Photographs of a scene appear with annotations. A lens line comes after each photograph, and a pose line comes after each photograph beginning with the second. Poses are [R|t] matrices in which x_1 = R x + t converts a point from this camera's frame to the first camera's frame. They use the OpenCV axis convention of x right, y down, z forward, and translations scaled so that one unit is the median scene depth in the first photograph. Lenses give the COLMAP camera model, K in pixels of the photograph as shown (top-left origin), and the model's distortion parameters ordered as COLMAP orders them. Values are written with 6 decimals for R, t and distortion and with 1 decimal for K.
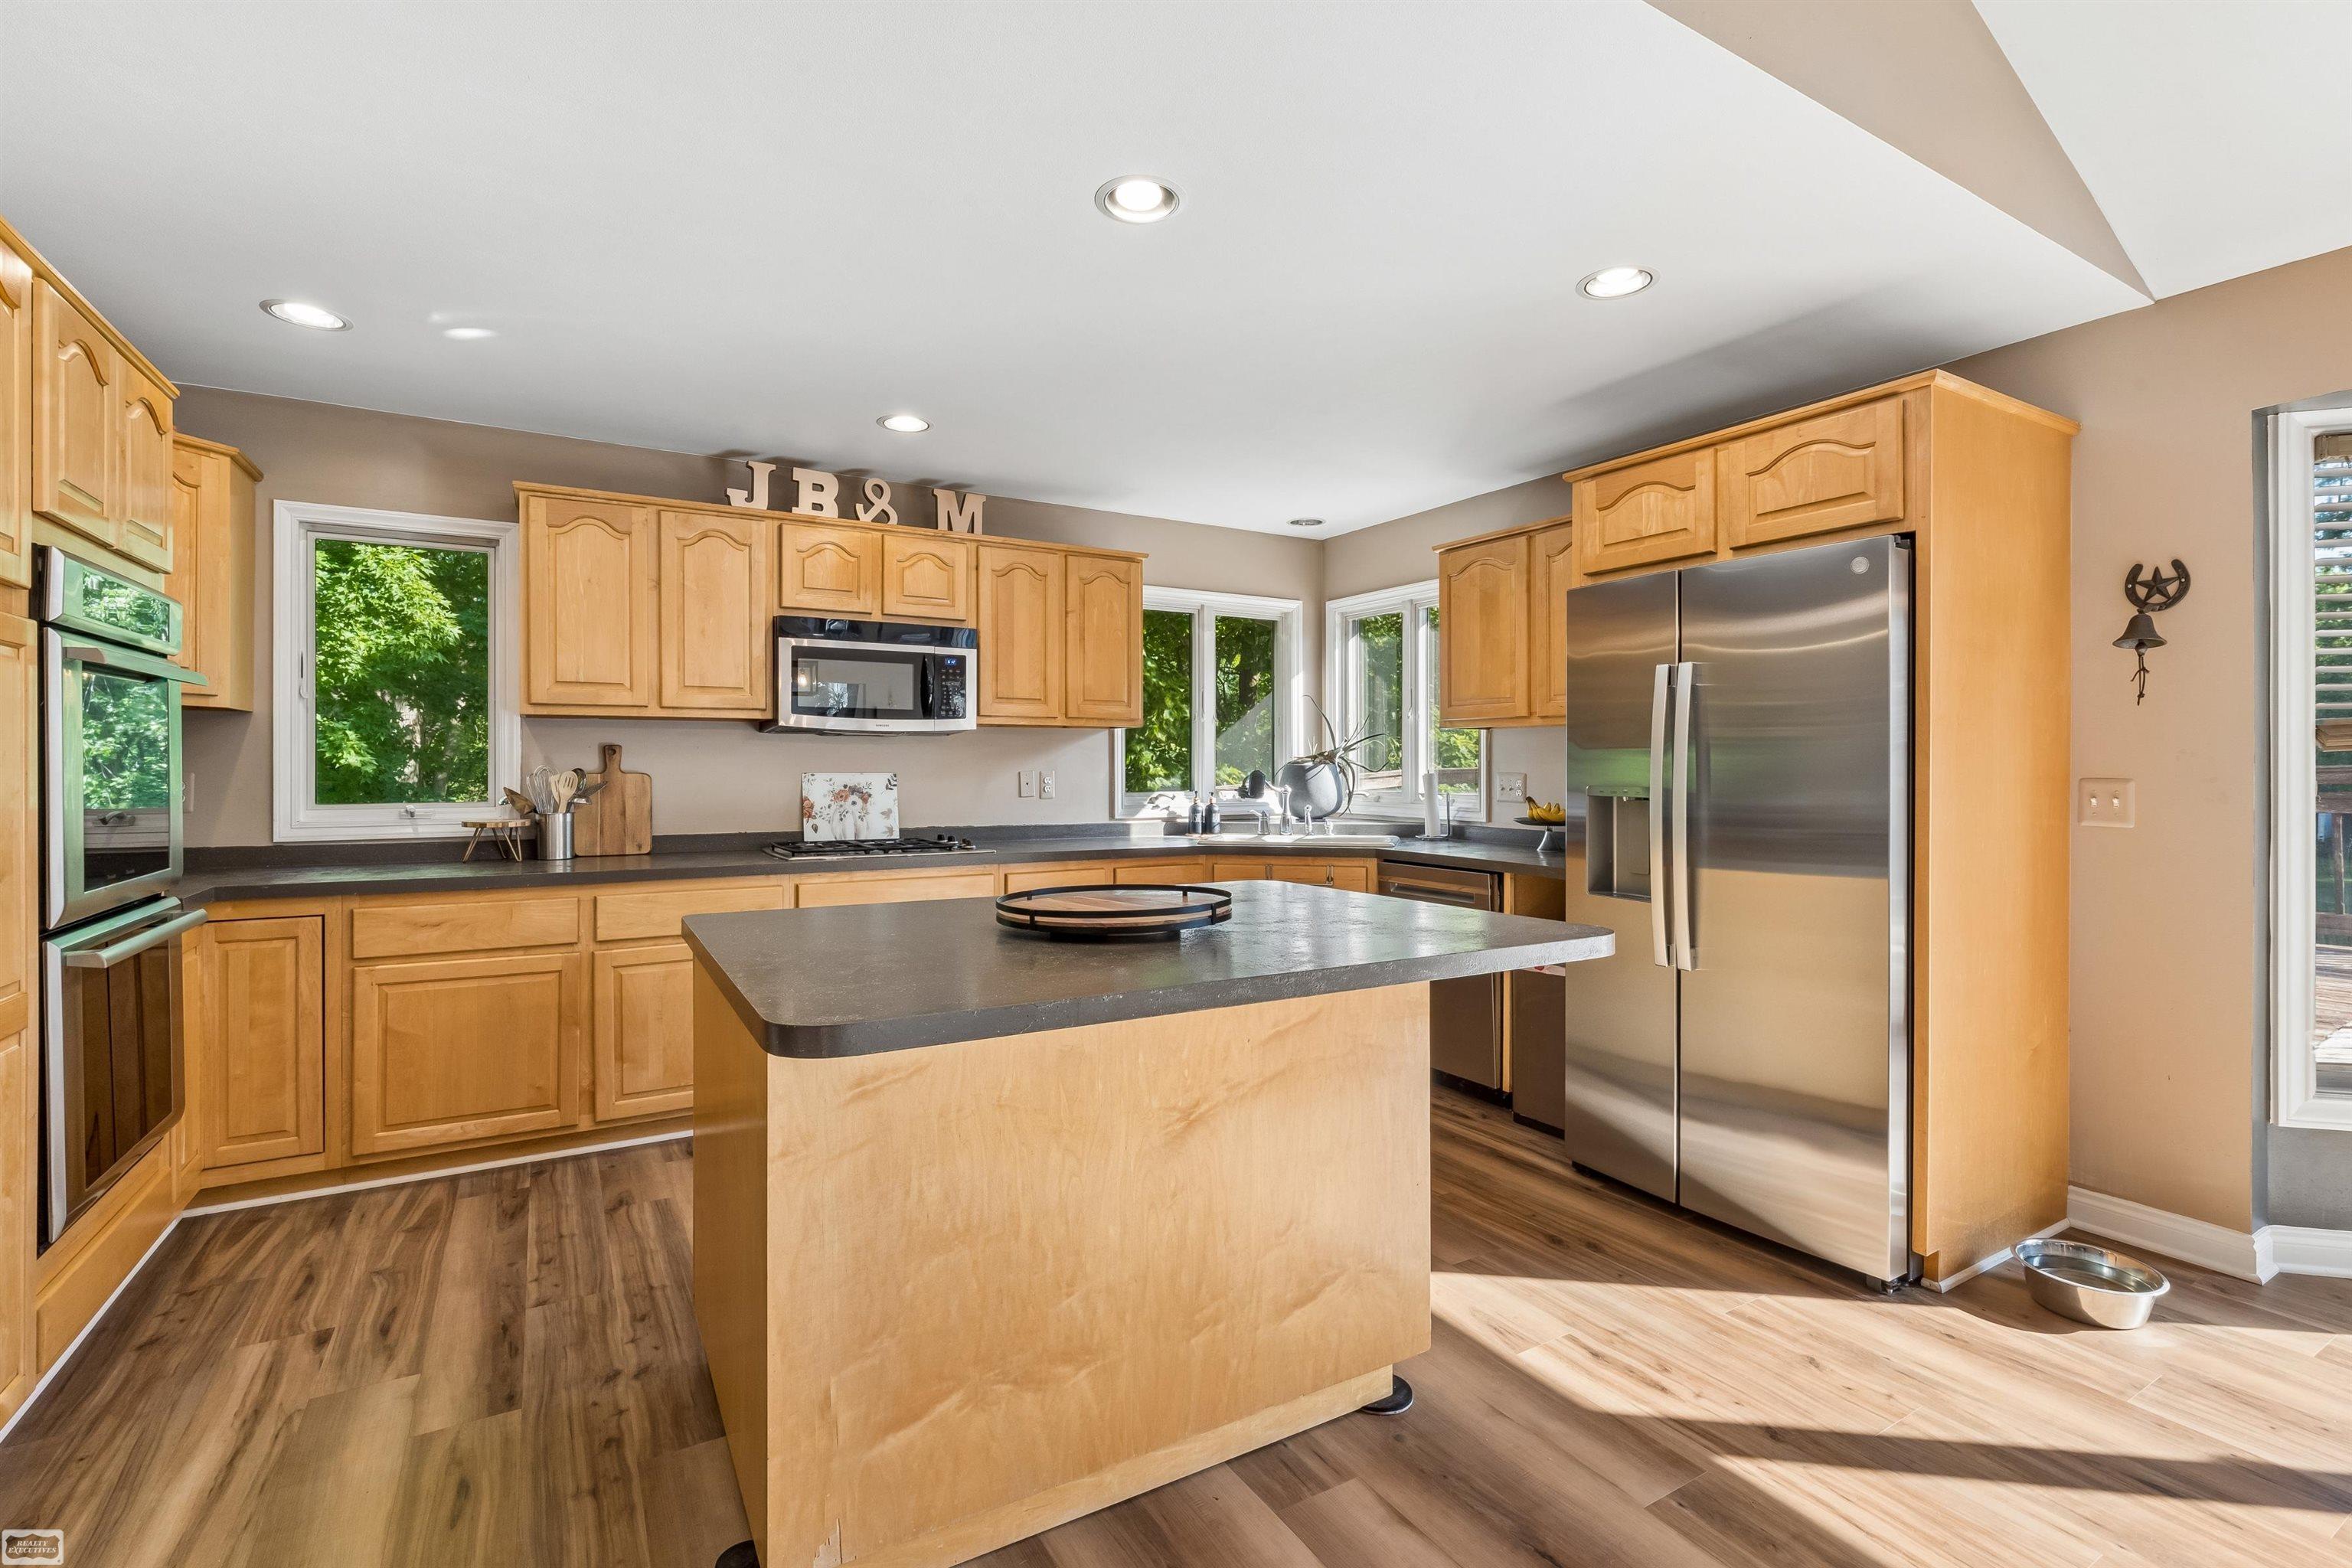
lens RADIAL K [[1069.8, 0, 1167.5], [0, 1069.8, 768.8], [0, 0, 1]] dist [0.001596, 0.001309]
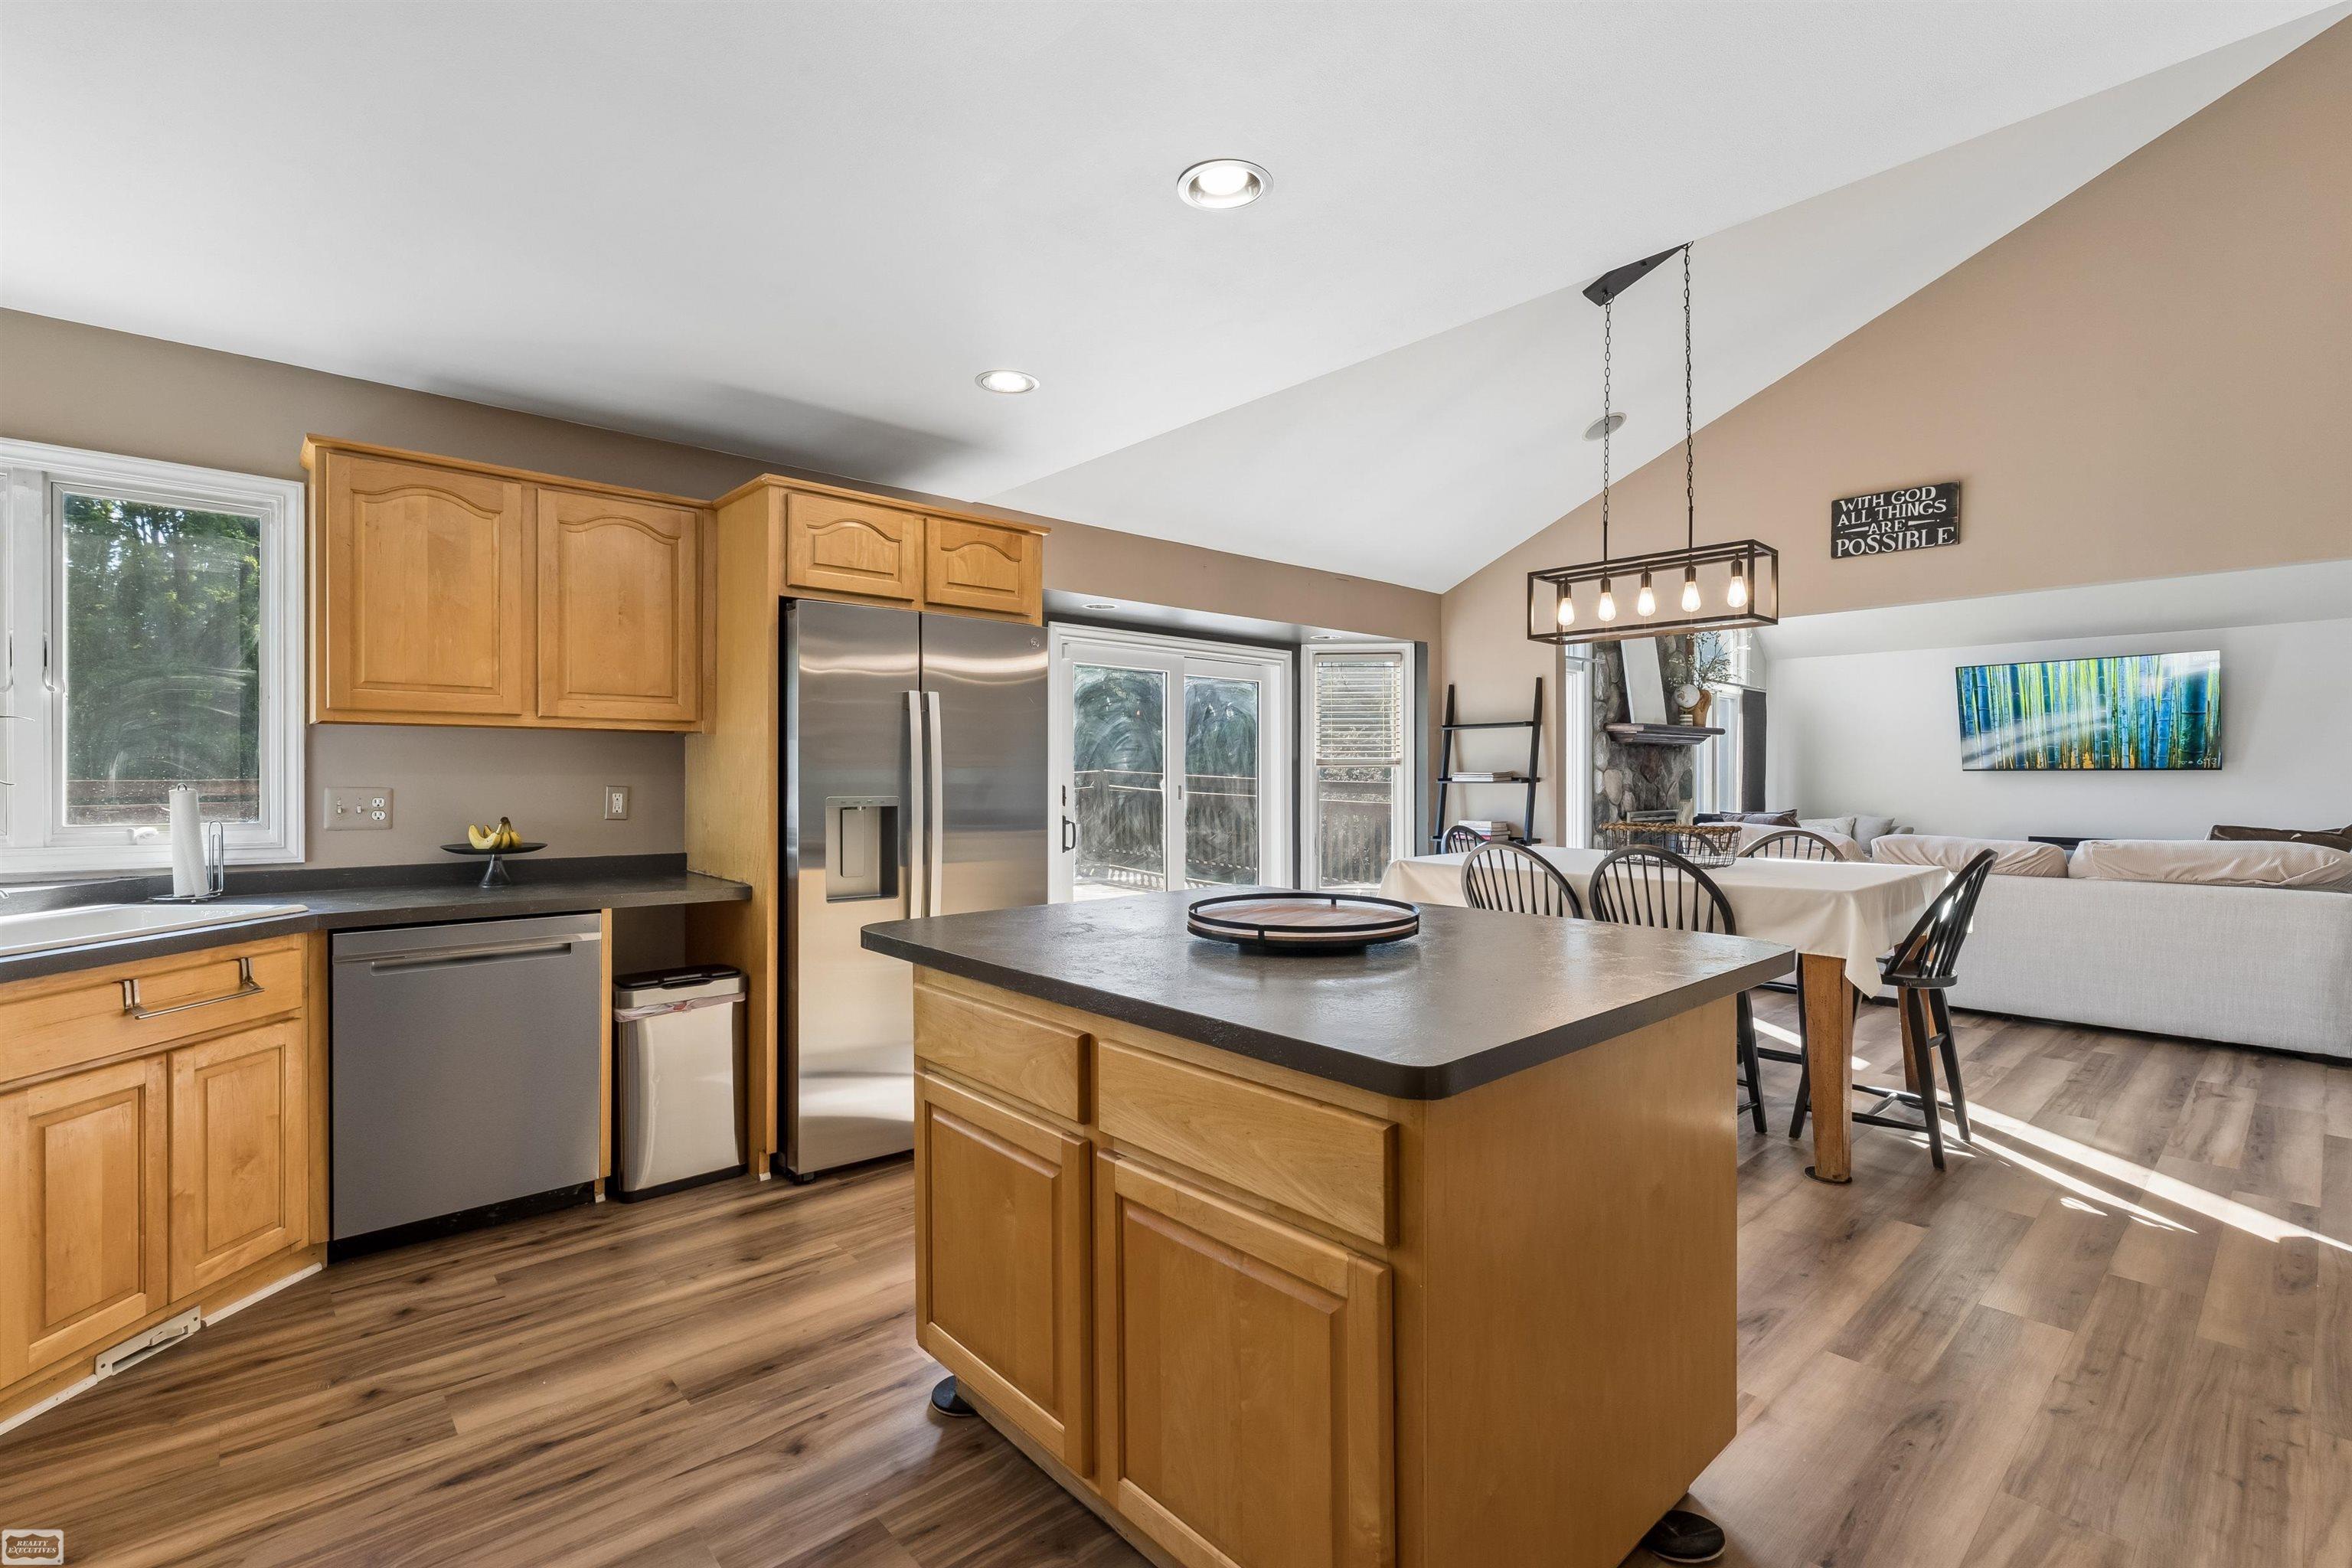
lens RADIAL K [[1069.8, 0, 1162.2], [0, 1069.8, 778.9], [0, 0, 1]] dist [0.001596, 0.001309]
pose [[-0.189293, -0.003666, 0.981914, -0.518296], [-0.000529, 0.999993, 0.003632, -0.005008], [-0.981920, 0.000168, -0.189294, 0.675071]]
